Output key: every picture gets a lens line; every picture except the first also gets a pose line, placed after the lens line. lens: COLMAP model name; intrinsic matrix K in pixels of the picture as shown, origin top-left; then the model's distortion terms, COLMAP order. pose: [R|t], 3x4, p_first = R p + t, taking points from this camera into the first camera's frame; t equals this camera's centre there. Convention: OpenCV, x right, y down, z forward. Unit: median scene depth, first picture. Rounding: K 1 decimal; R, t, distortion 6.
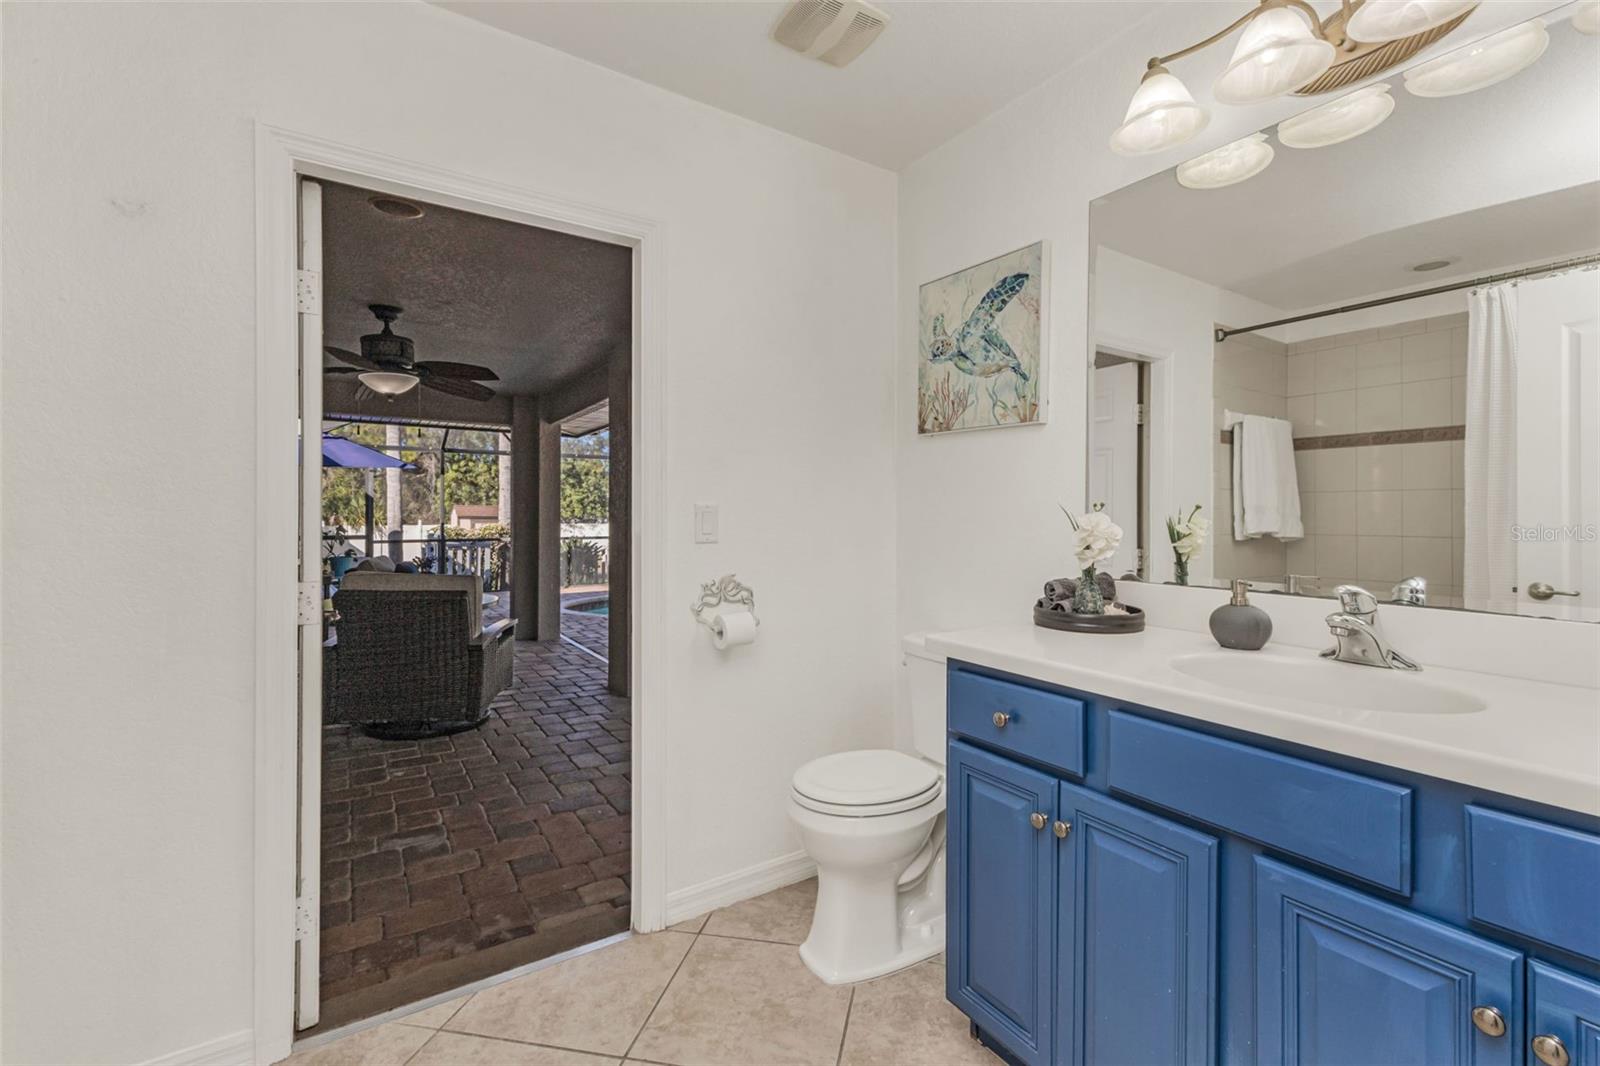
lens RADIAL K [[695.8, 0, 805.8], [0, 695.8, 509.5], [0, 0, 1]] dist [0.001091, 0.000072]
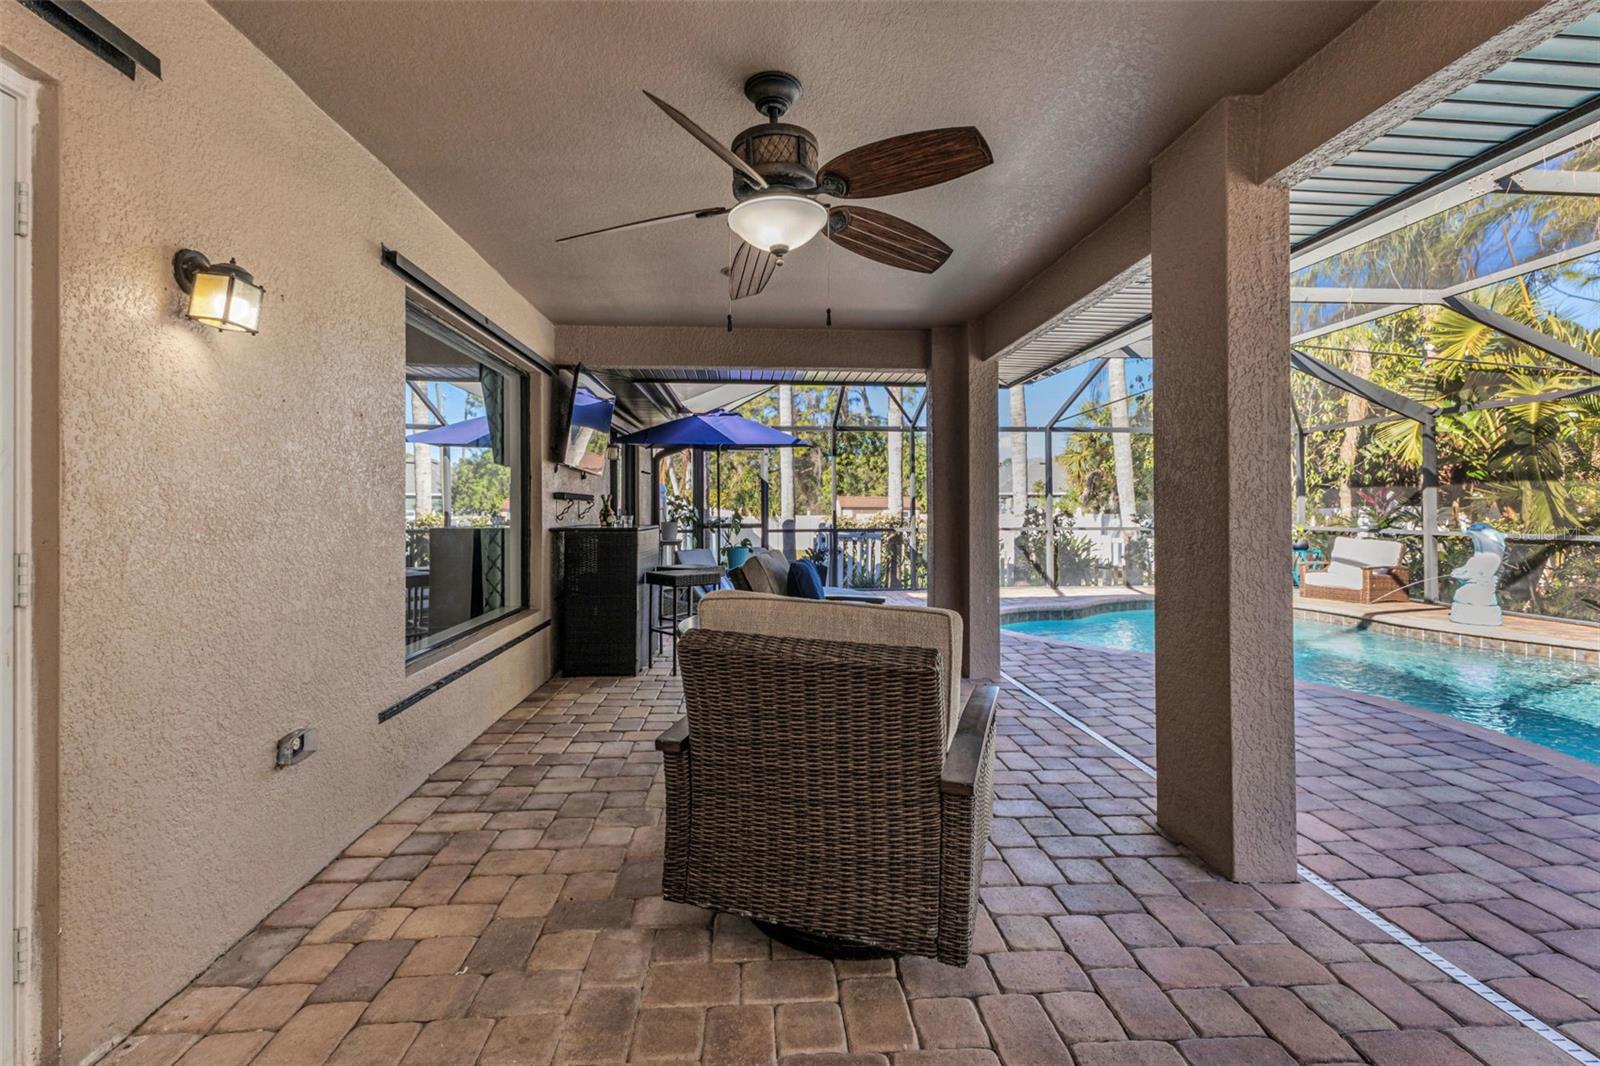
lens RADIAL K [[690.8, 0, 809.4], [0, 690.8, 503.9], [0, 0, 1]] dist [0.003839, -0.000086]
pose [[0.876330, -0.005214, -0.481683, -0.116552], [0.006512, 0.999978, 0.001022, 0.008809], [0.481667, -0.004032, 0.876345, 0.197065]]
